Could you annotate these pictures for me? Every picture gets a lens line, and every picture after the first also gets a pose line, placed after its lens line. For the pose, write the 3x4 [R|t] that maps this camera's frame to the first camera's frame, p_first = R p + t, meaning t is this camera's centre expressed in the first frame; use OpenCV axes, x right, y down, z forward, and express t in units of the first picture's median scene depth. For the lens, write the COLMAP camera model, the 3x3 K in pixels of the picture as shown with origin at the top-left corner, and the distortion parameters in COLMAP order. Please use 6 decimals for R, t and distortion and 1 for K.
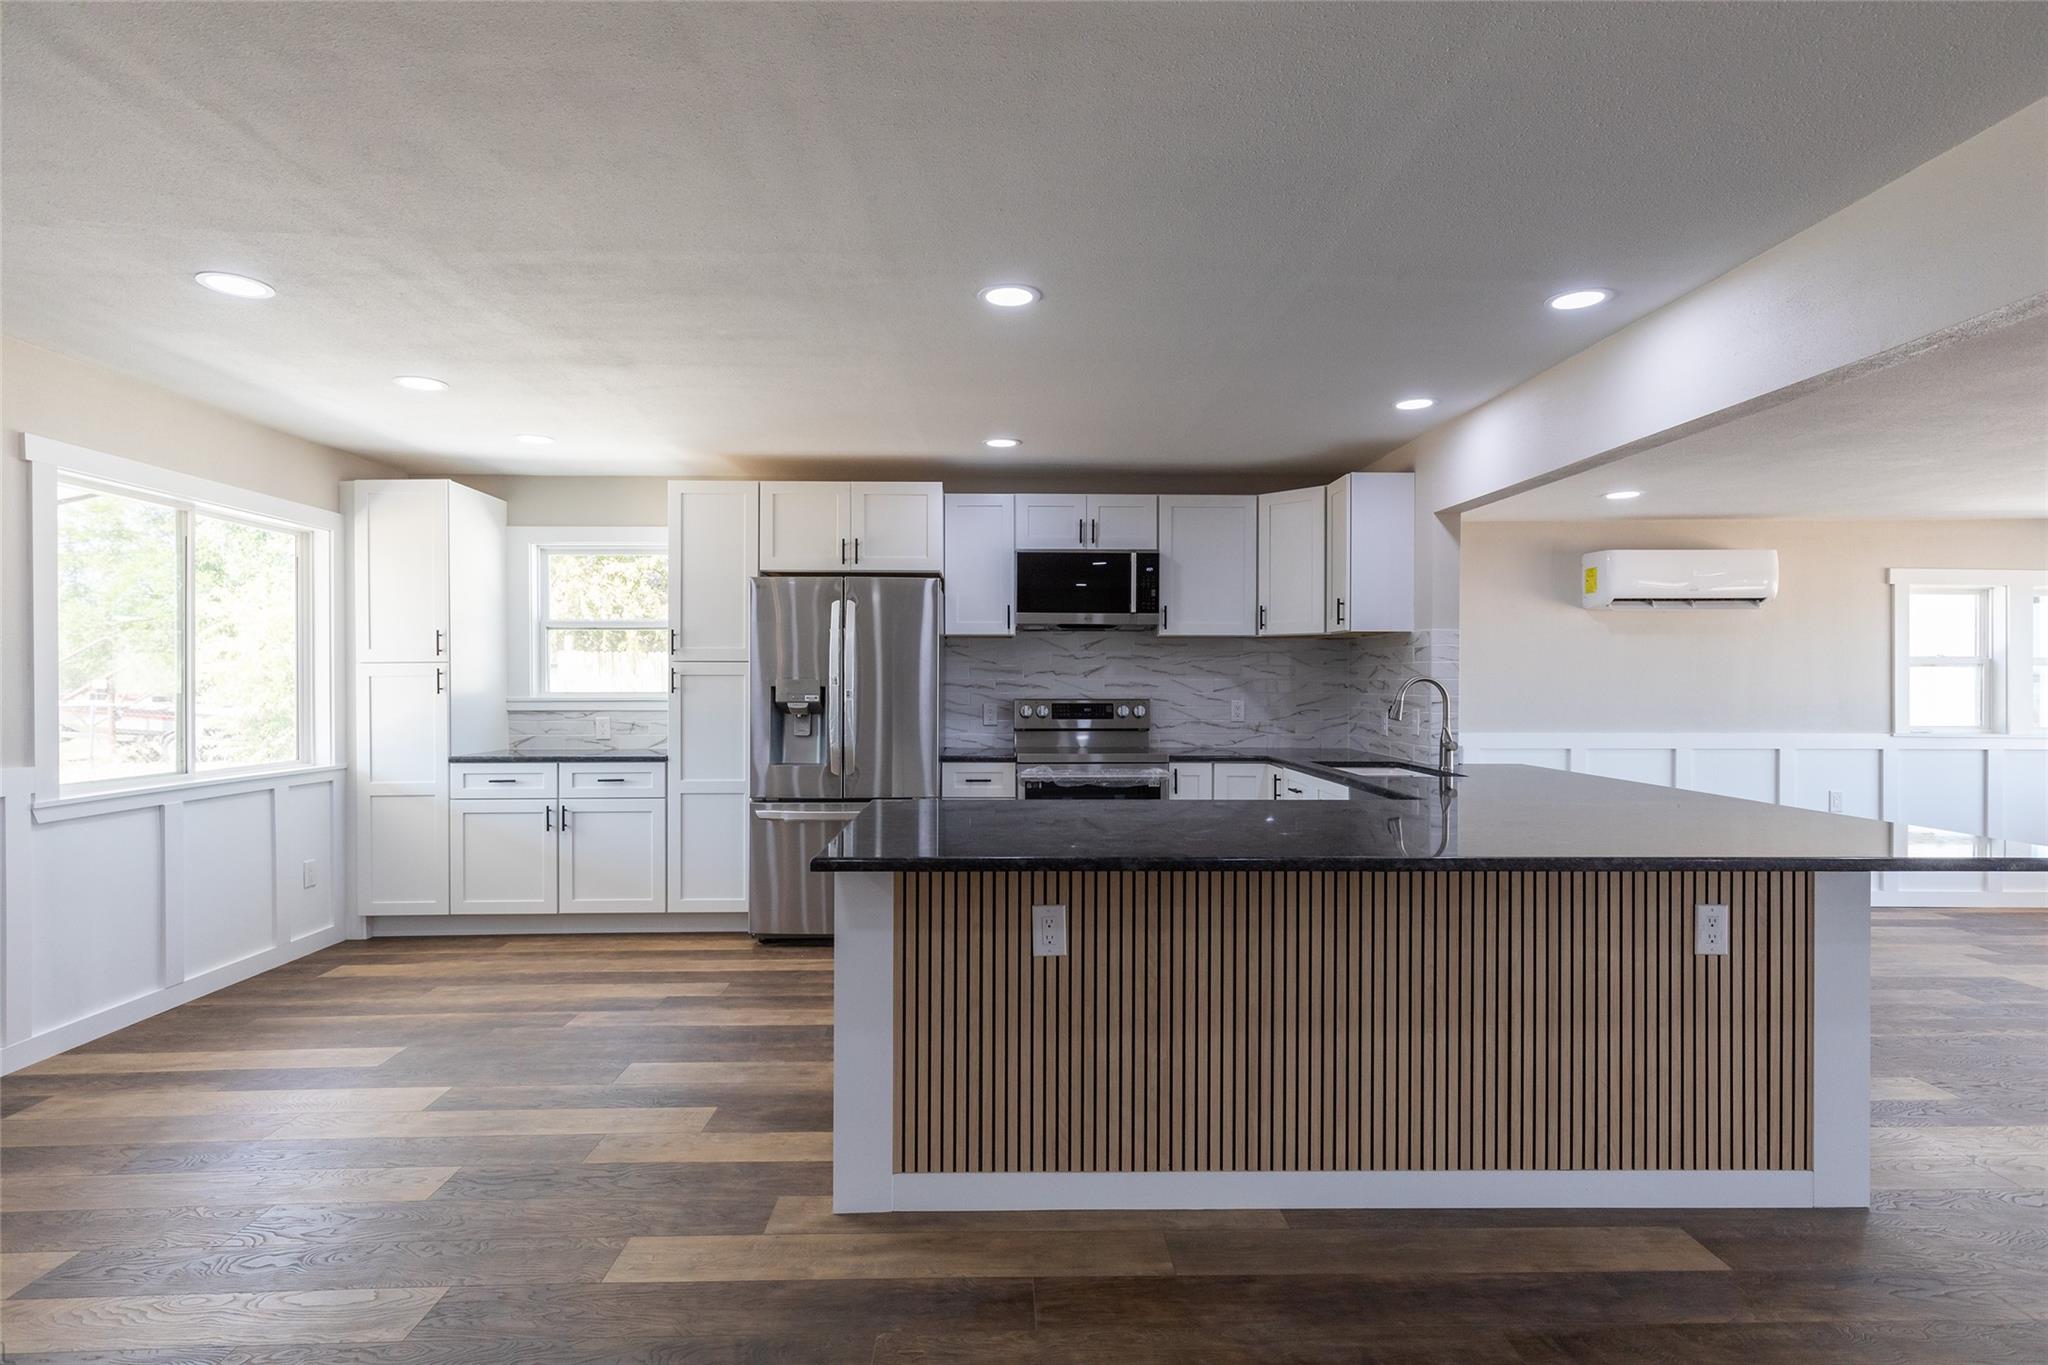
lens RADIAL K [[983.9, 0, 1046.7], [0, 983.9, 715.4], [0, 0, 1]] dist [0.000610, 0.001475]
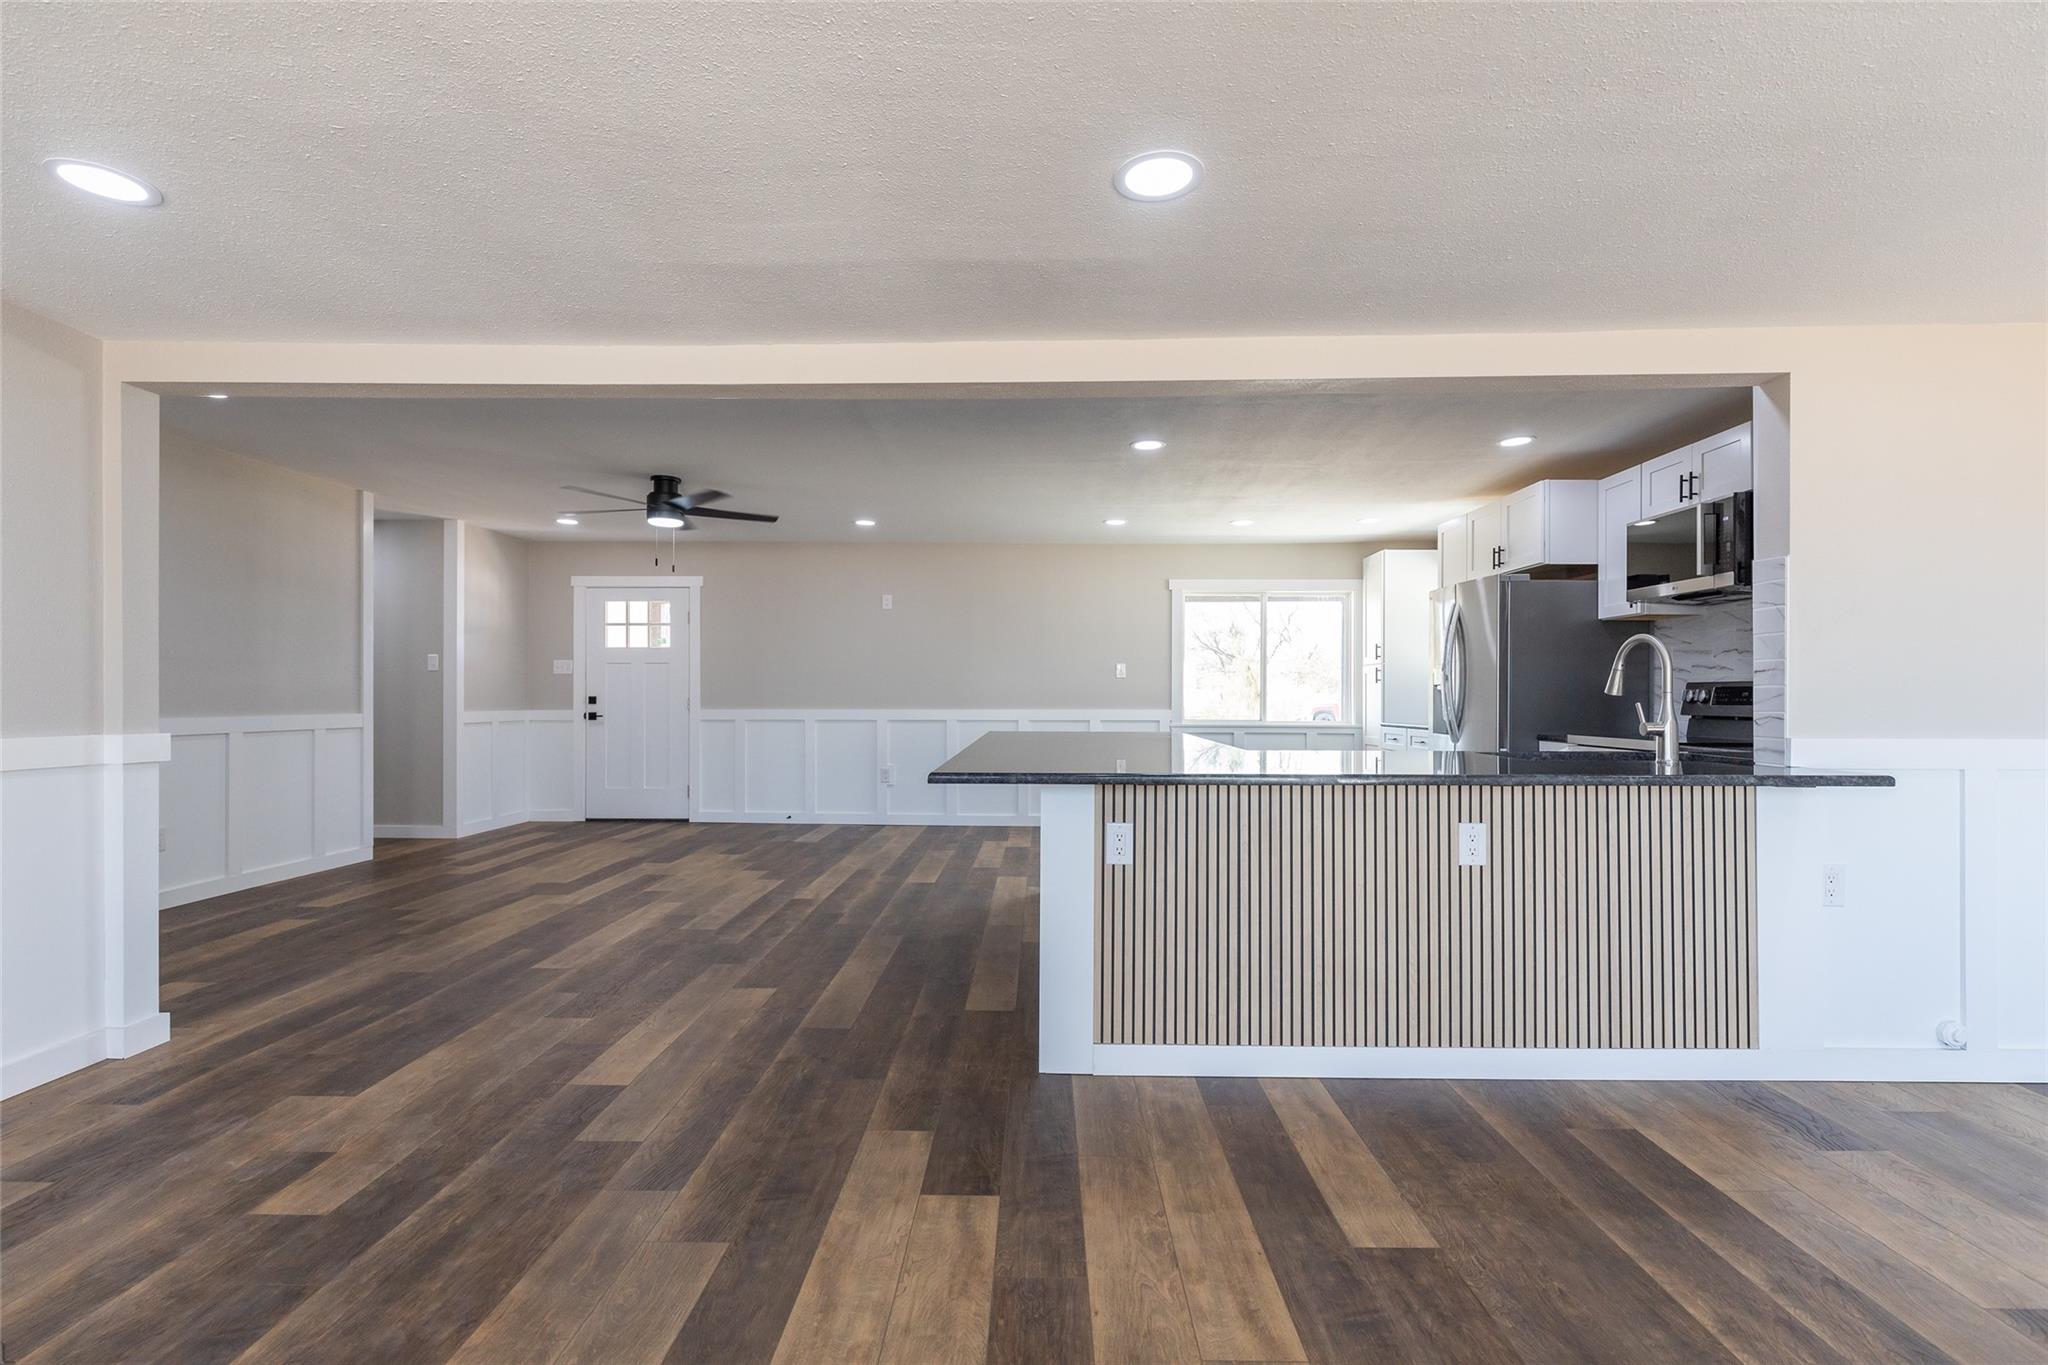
lens RADIAL K [[953.4, 0, 1026.3], [0, 953.4, 696.8], [0, 0, 1]] dist [-0.003075, 0.000424]
pose [[-0.052743, -0.000885, -0.998608, 0.947780], [-0.030681, 0.999529, 0.000735, 0.016289], [0.998137, 0.030677, -0.052745, 0.483903]]
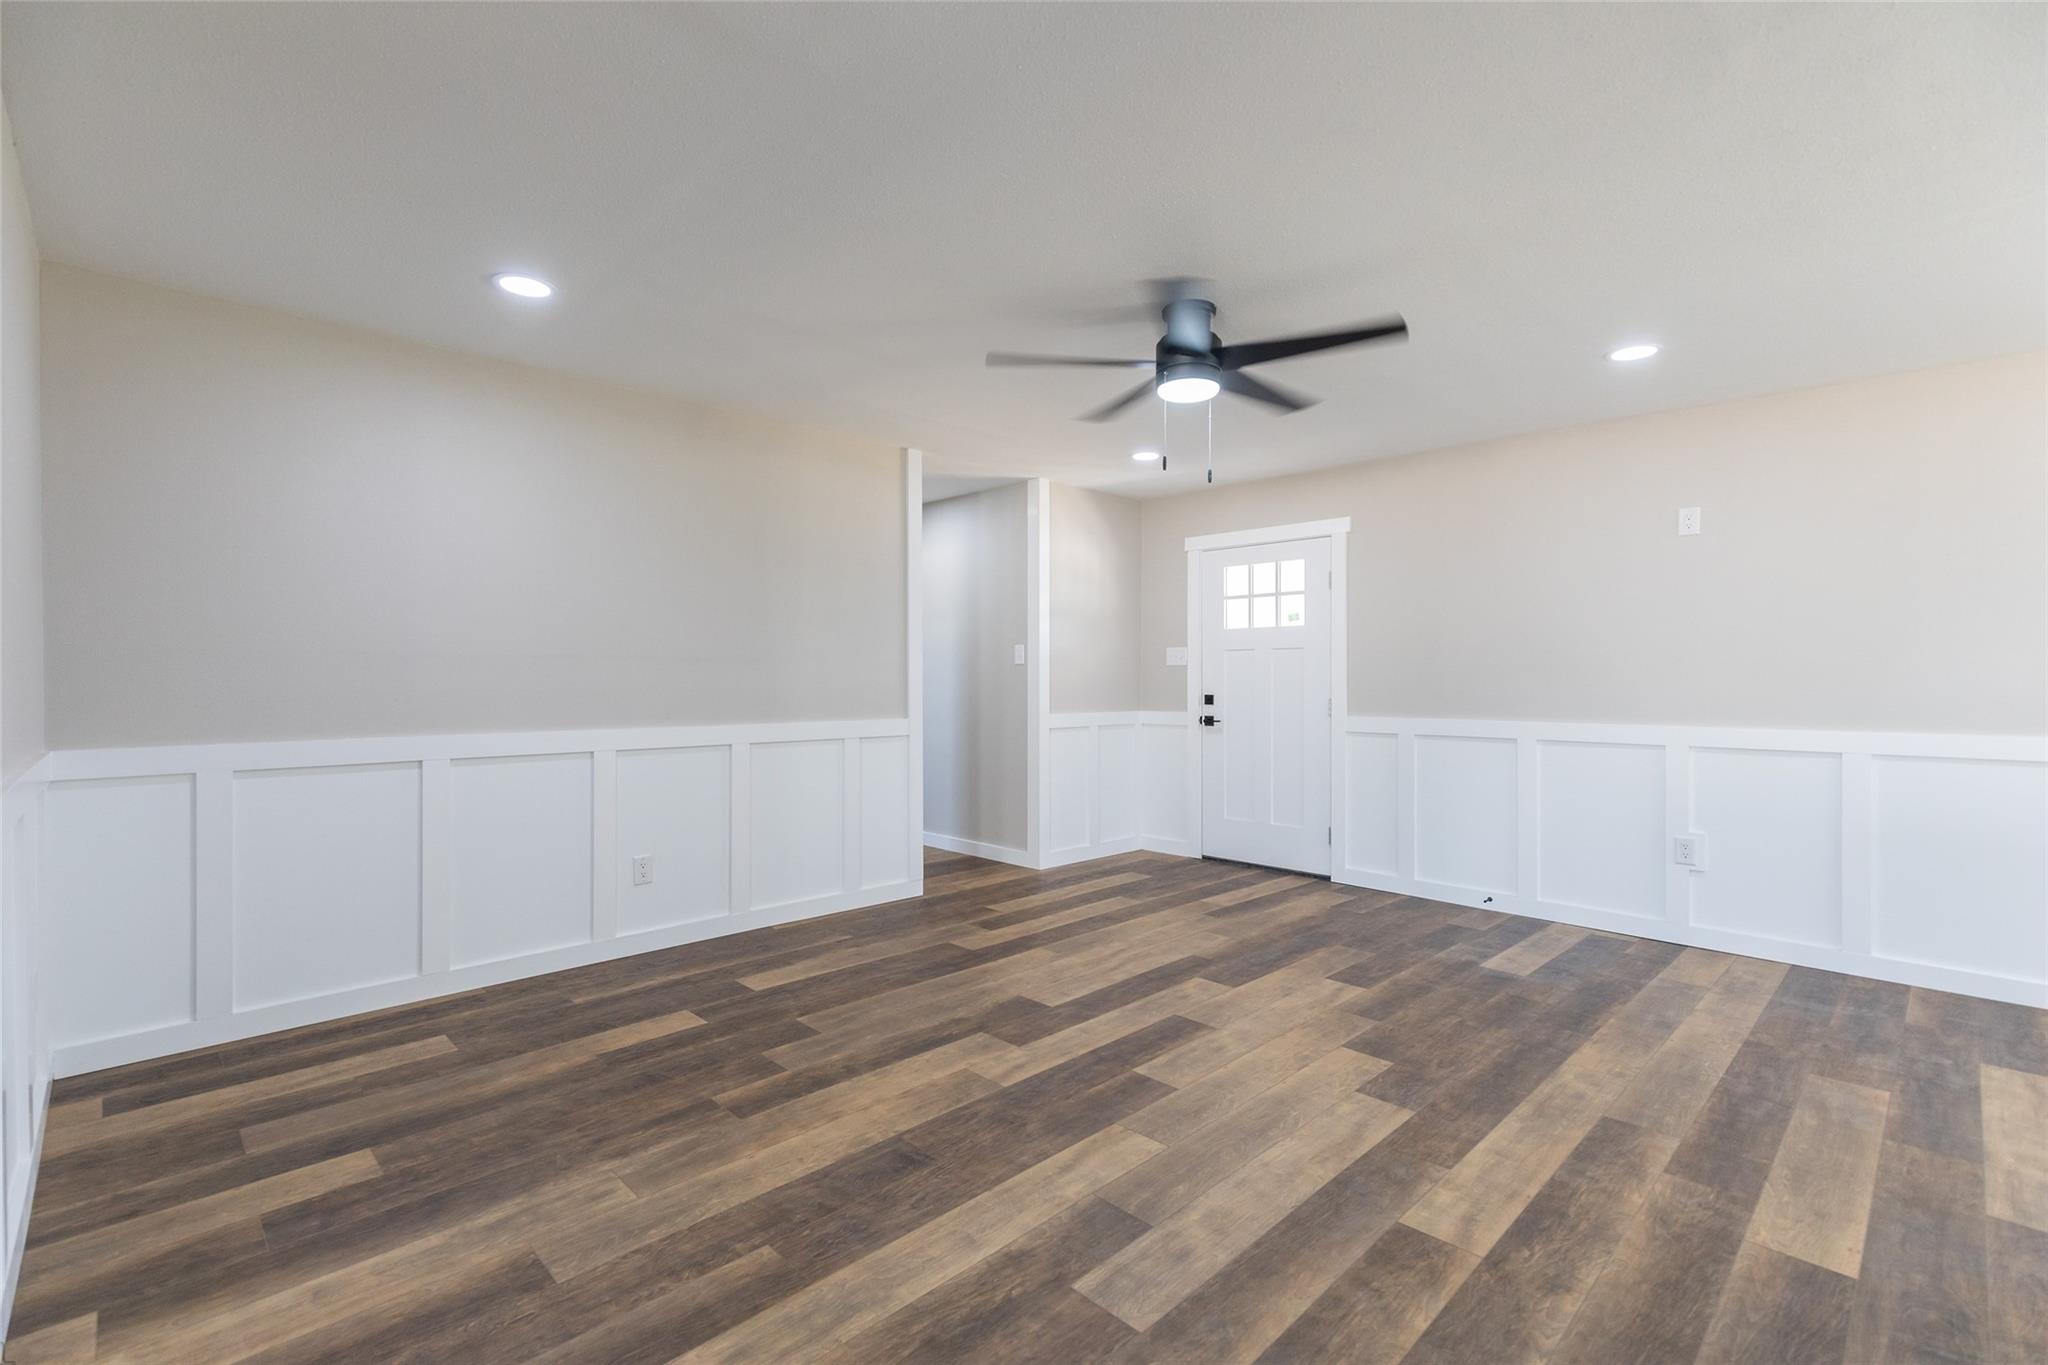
lens RADIAL K [[925.4, 0, 1019.4], [0, 925.4, 681.6], [0, 0, 1]] dist [0.007253, -0.001275]
pose [[-0.734686, -0.000593, -0.678407, 0.329787], [-0.021942, 0.999497, 0.022889, 0.000149], [0.678052, 0.031702, -0.734330, 0.362387]]
